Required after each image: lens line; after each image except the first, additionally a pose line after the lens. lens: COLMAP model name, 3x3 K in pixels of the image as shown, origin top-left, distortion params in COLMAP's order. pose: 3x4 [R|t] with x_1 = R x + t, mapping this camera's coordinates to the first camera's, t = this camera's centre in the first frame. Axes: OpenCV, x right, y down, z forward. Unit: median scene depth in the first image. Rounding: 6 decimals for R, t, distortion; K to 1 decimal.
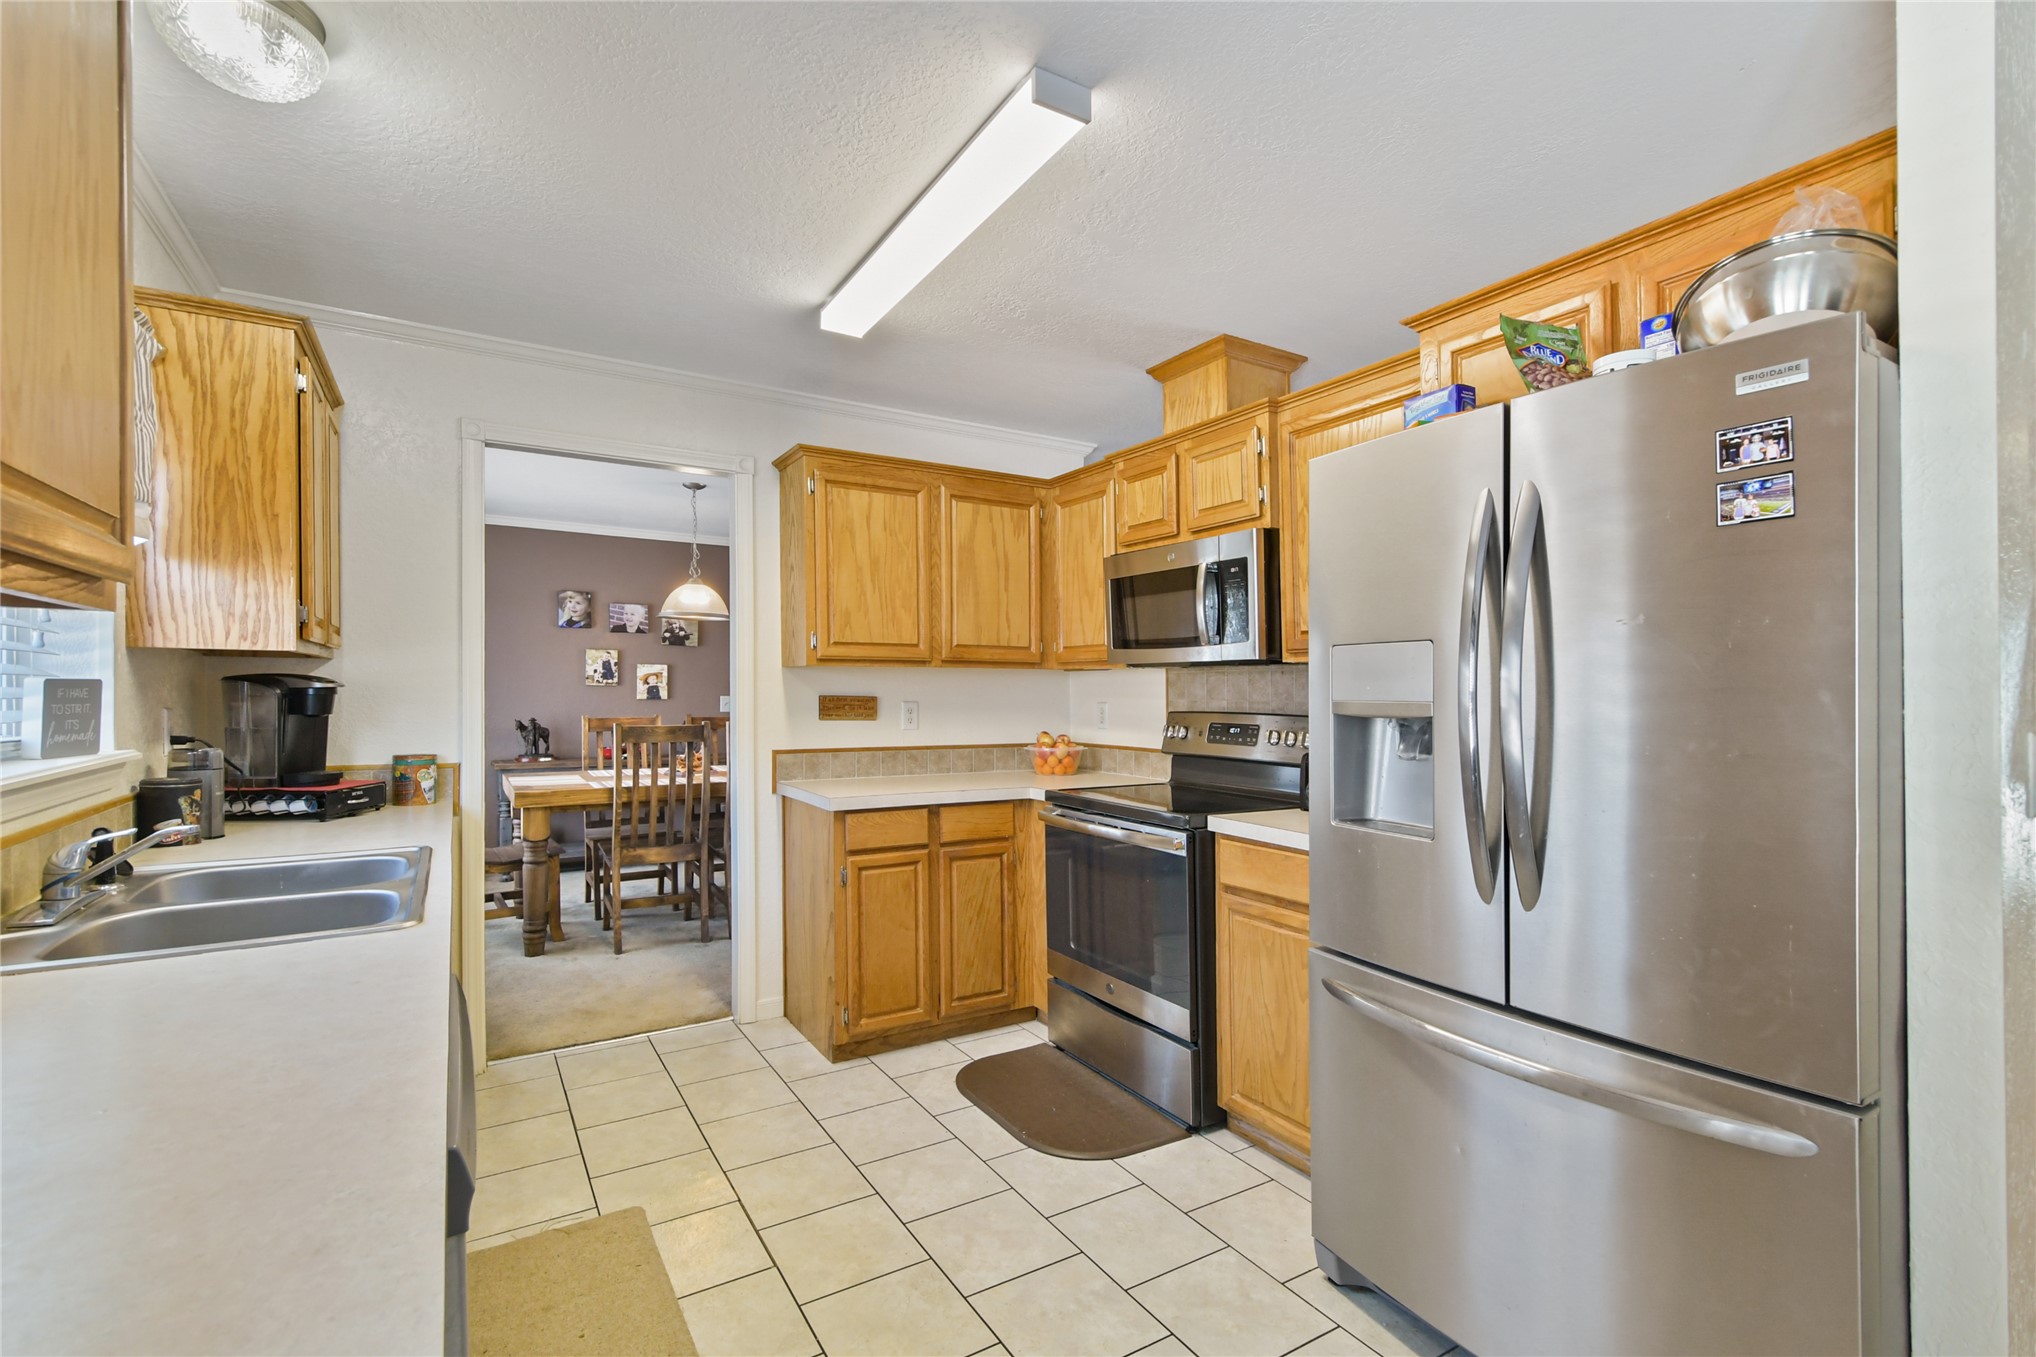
lens RADIAL K [[912.1, 0, 1028.8], [0, 912.1, 695.0], [0, 0, 1]] dist [0.013743, -0.004454]
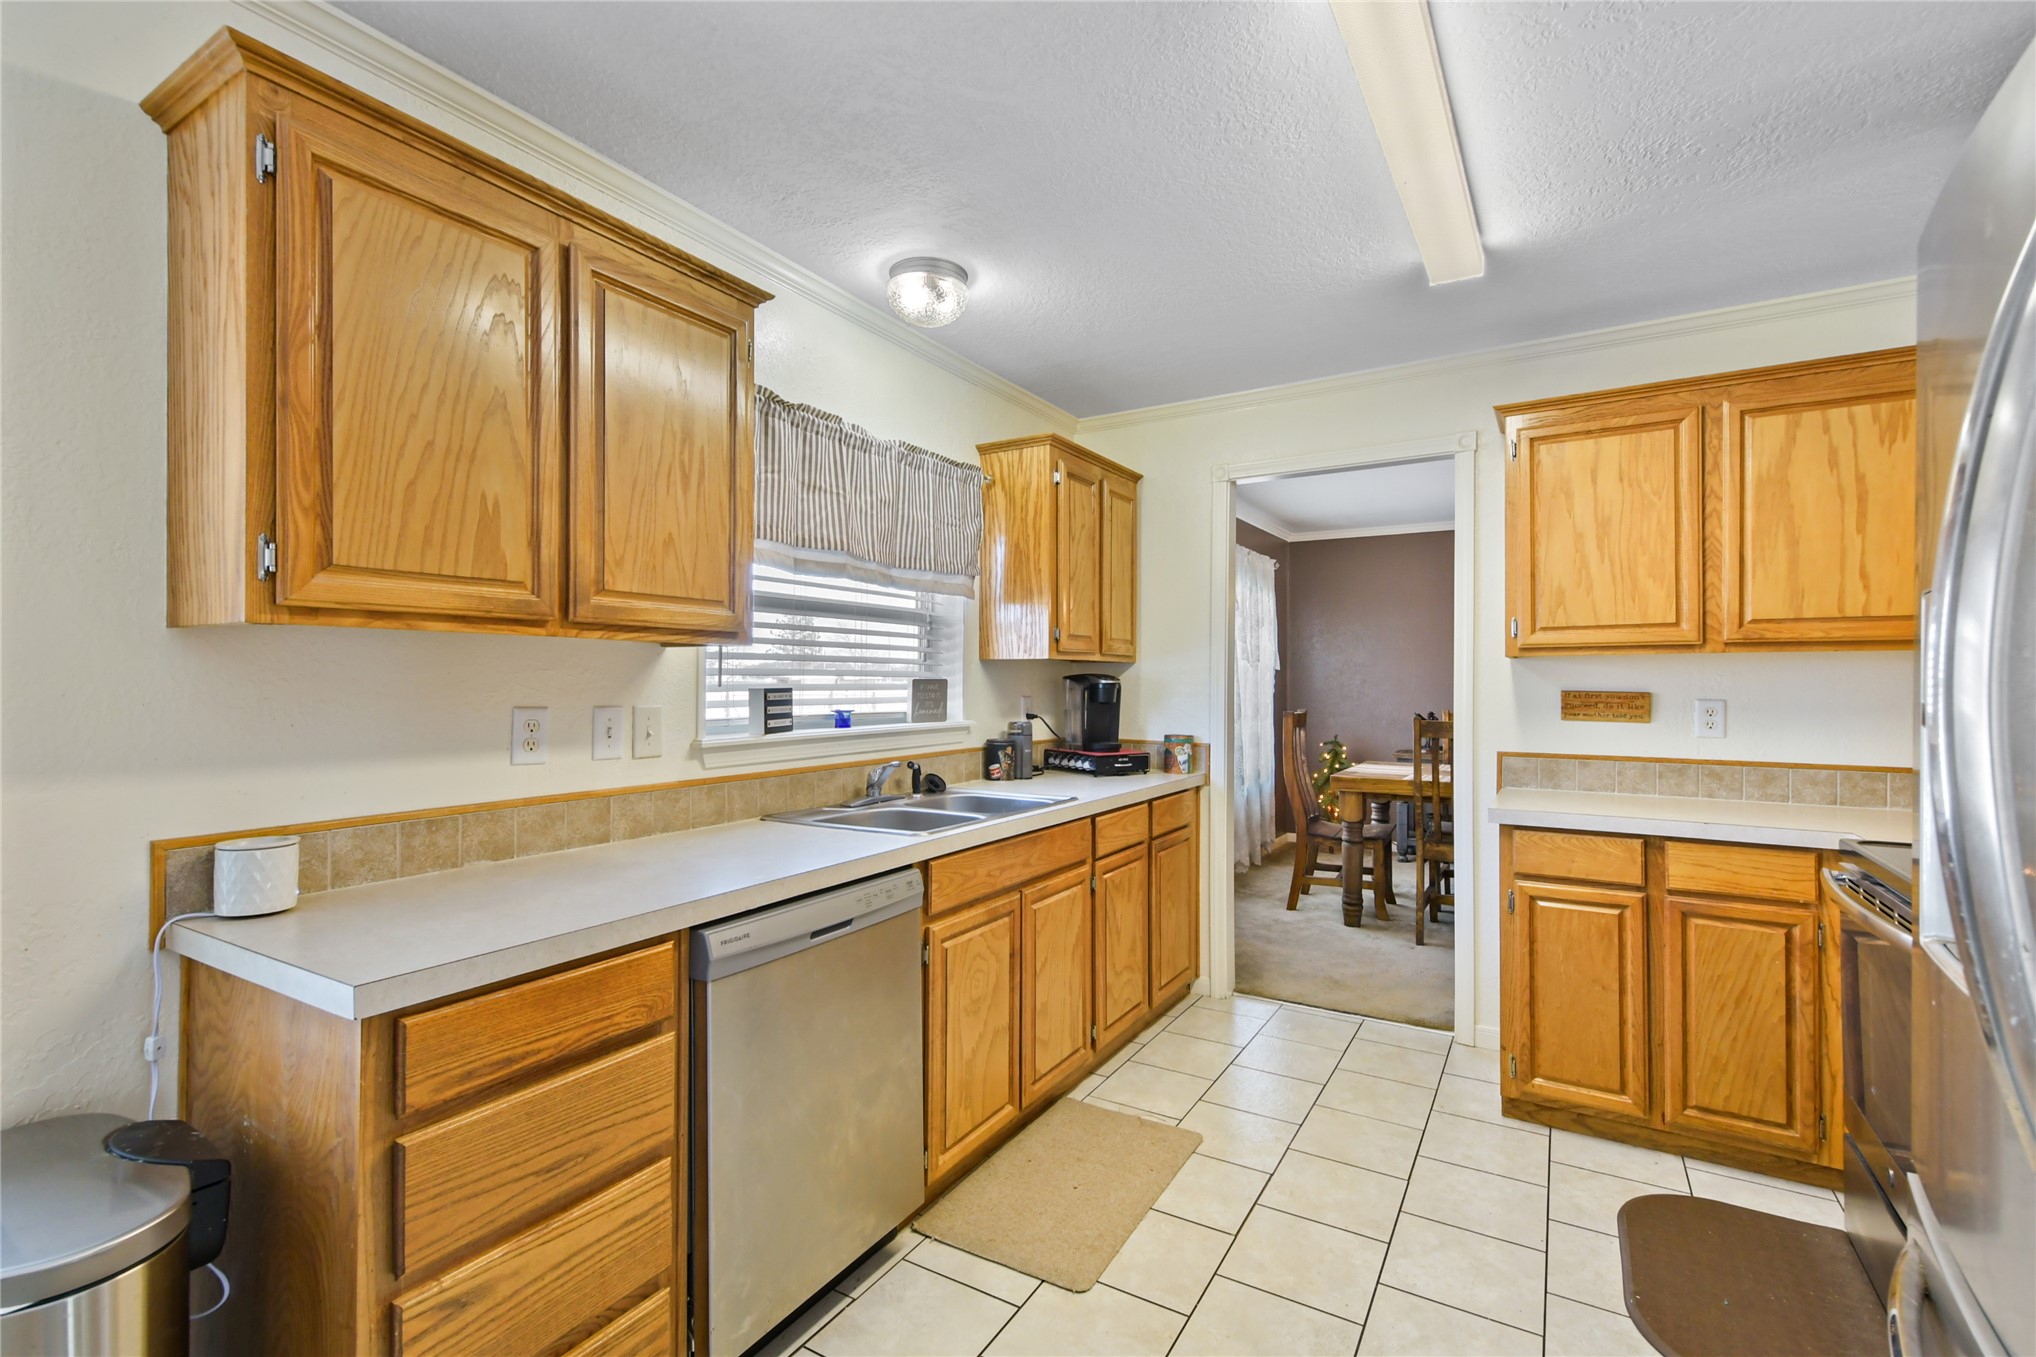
lens RADIAL K [[912.1, 0, 1024.9], [0, 912.1, 688.2], [0, 0, 1]] dist [0.013743, -0.004454]
pose [[0.454387, 0.001160, -0.890804, 0.334197], [-0.004195, 0.999991, -0.000838, 0.000952], [0.890794, 0.004118, 0.454388, 0.191010]]
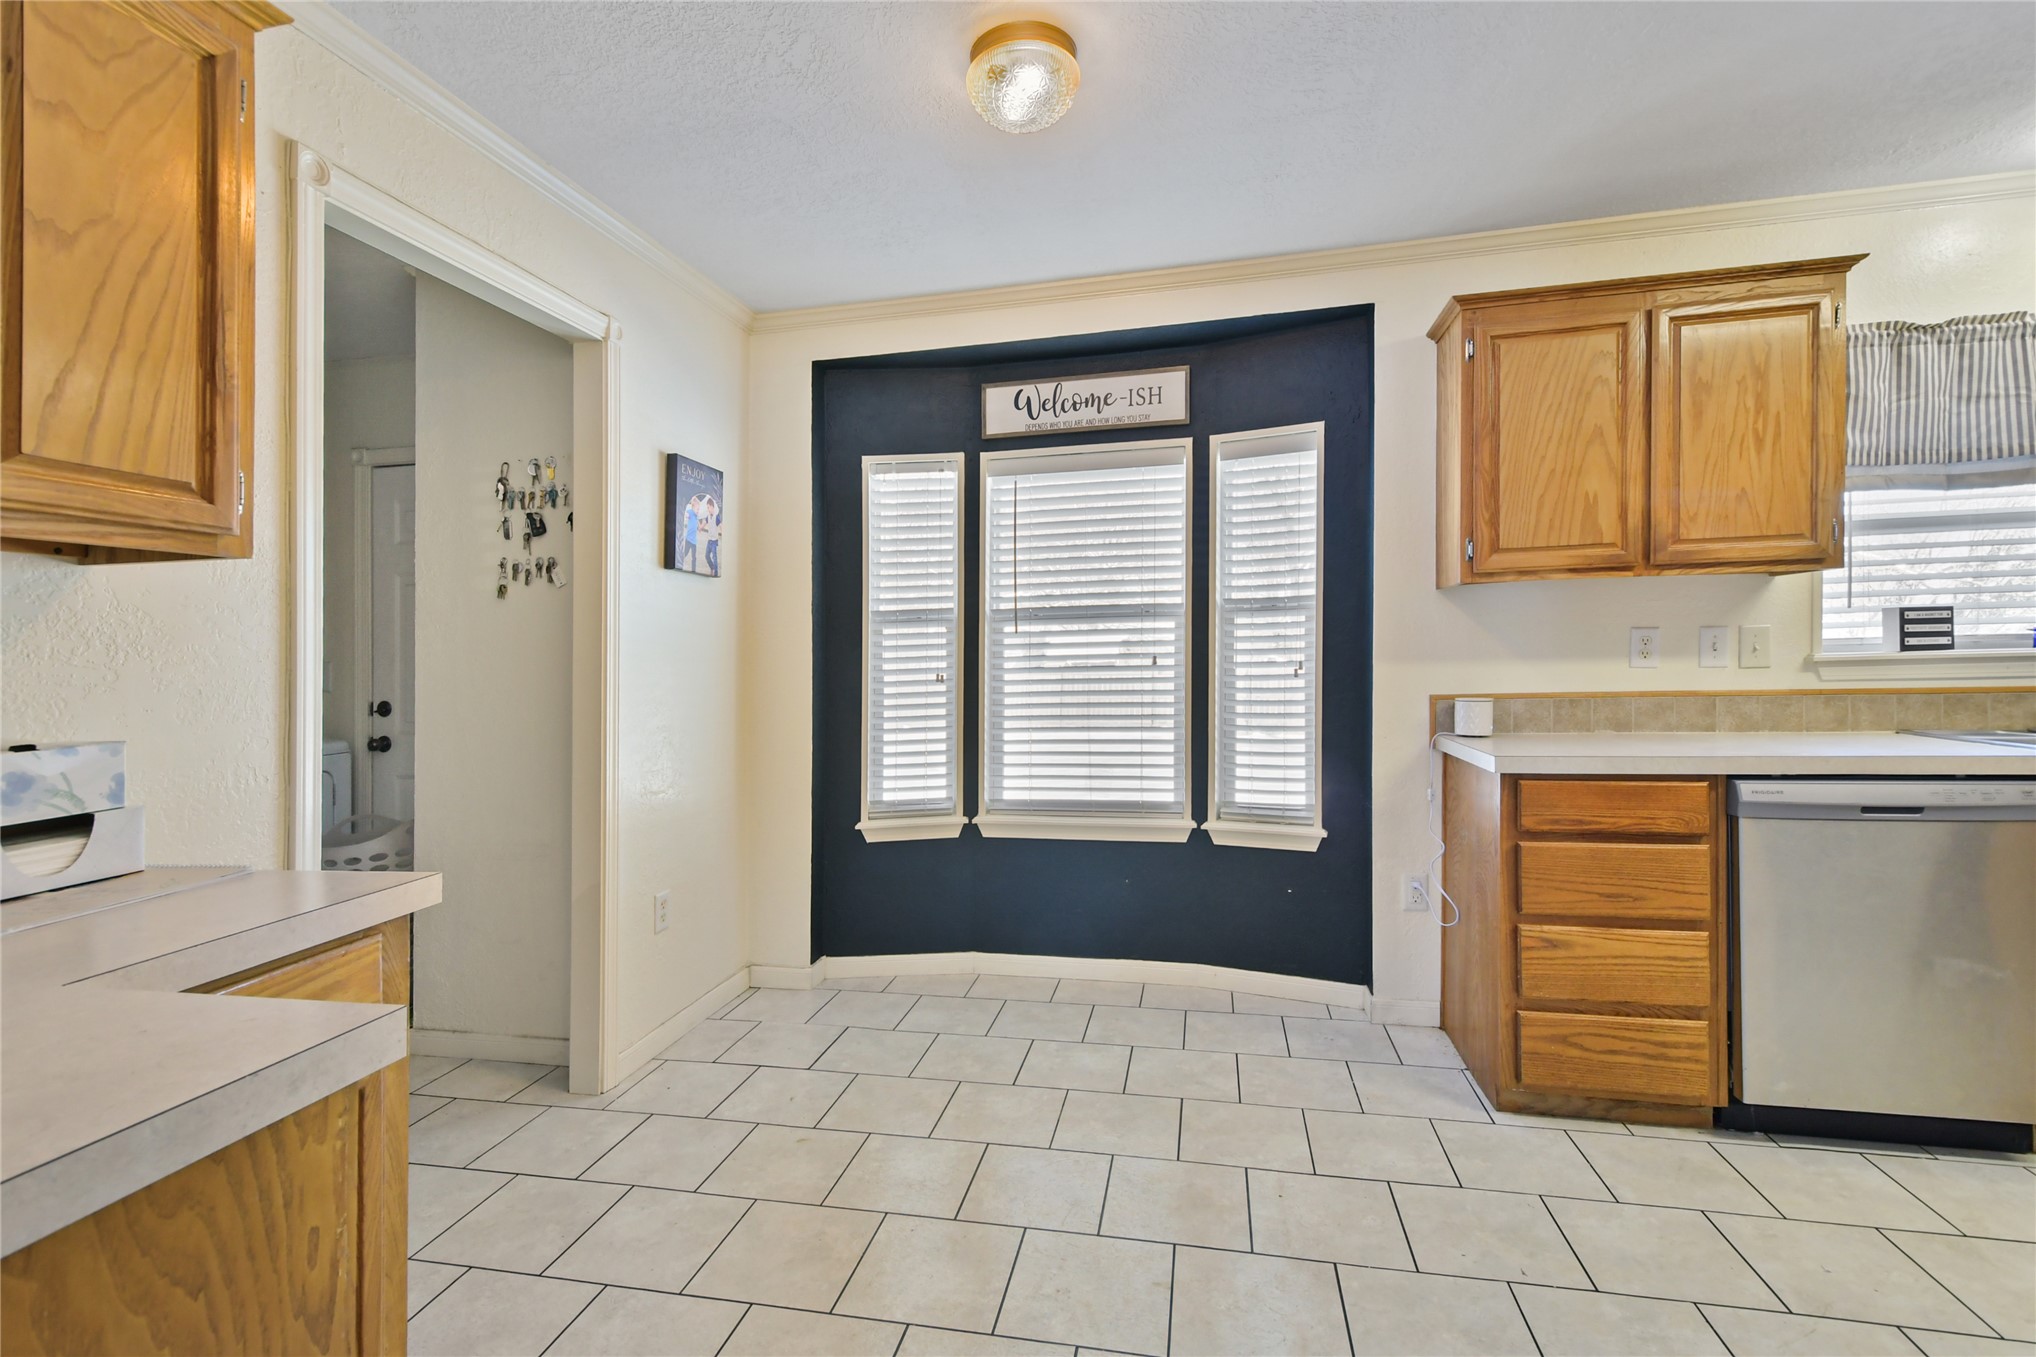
lens RADIAL K [[912.1, 0, 1013.1], [0, 912.1, 694.9], [0, 0, 1]] dist [0.013743, -0.004454]
pose [[-0.695156, 0.043739, -0.717527, 0.739462], [0.017523, 0.998882, 0.043913, 0.034149], [0.718645, 0.017953, -0.695145, 0.375547]]
